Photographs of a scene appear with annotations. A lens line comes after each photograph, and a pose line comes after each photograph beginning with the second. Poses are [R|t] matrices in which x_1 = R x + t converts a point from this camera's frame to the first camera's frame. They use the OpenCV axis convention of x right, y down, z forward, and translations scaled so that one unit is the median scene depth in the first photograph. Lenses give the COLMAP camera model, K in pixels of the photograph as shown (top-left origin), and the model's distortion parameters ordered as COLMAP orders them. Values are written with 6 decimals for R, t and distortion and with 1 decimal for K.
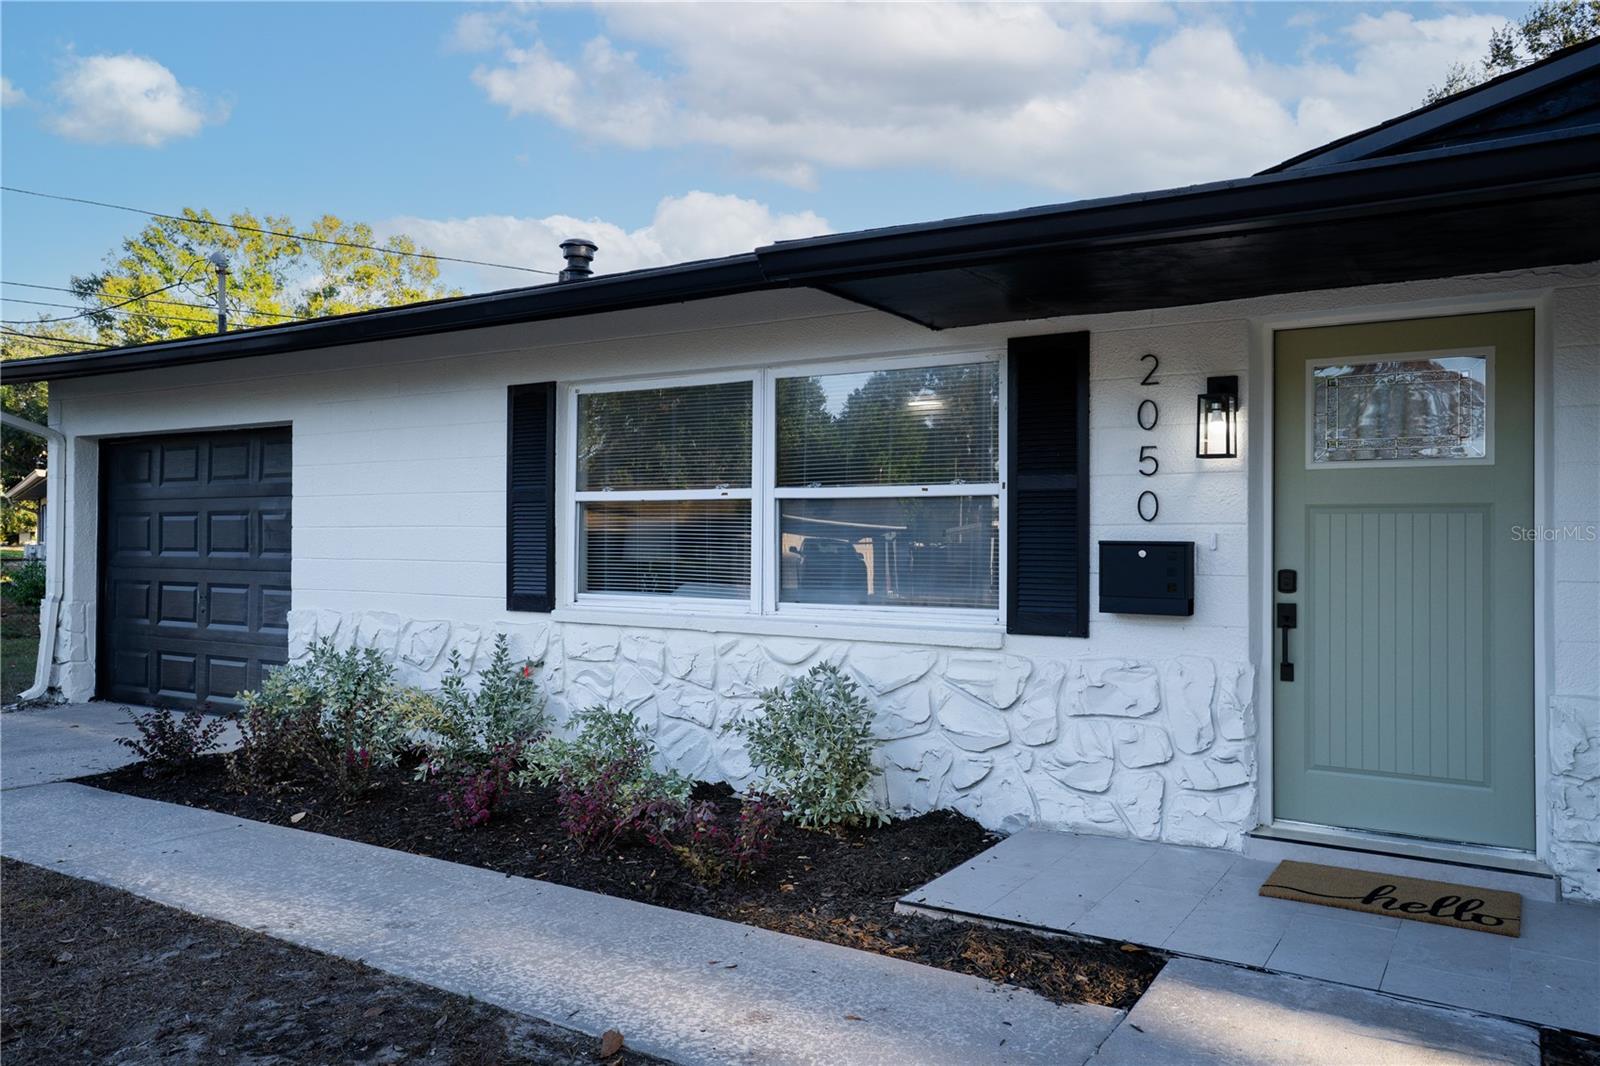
lens RADIAL K [[1150.2, 0, 800.0], [0, 1150.2, 533.0], [0, 0, 1]] dist [-0.007182, -0.001885]
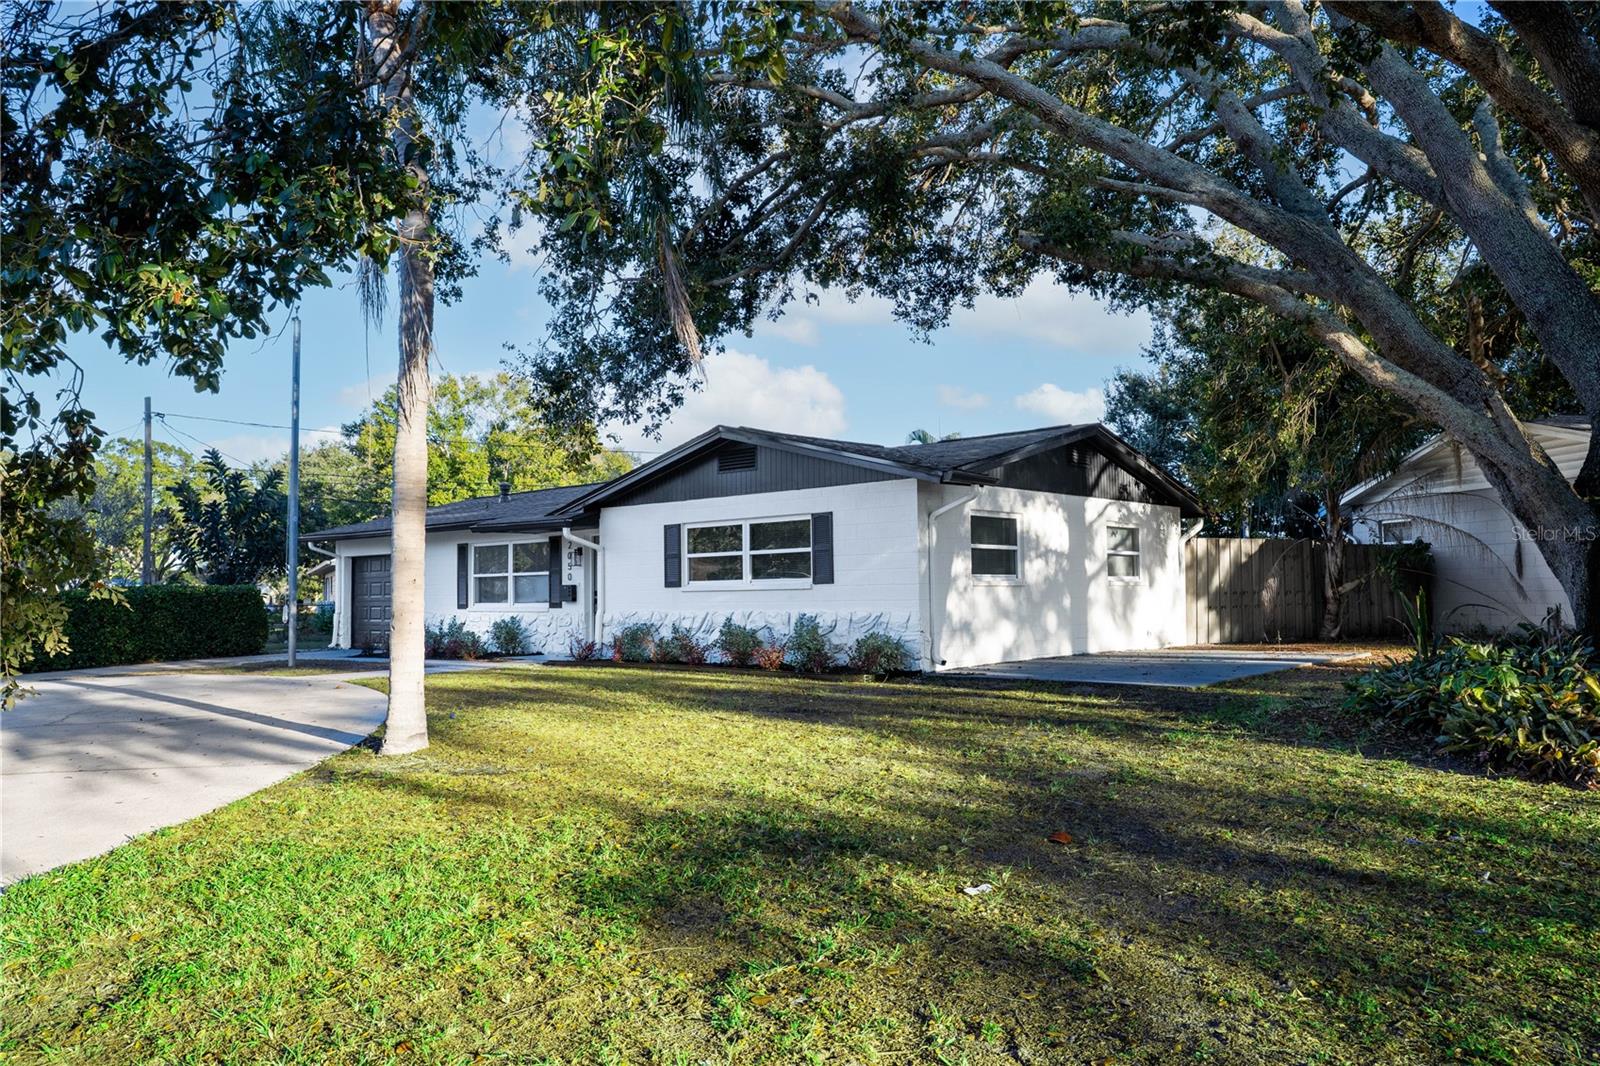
lens RADIAL K [[1198.5, 0, 800.0], [0, 1198.5, 533.0], [0, 0, 1]] dist [-0.006761, -0.000379]
pose [[0.979389, -0.031383, -0.199532, 1.846977], [0.023123, 0.998782, -0.043594, 0.024900], [0.200657, 0.038081, 0.978921, -2.905737]]
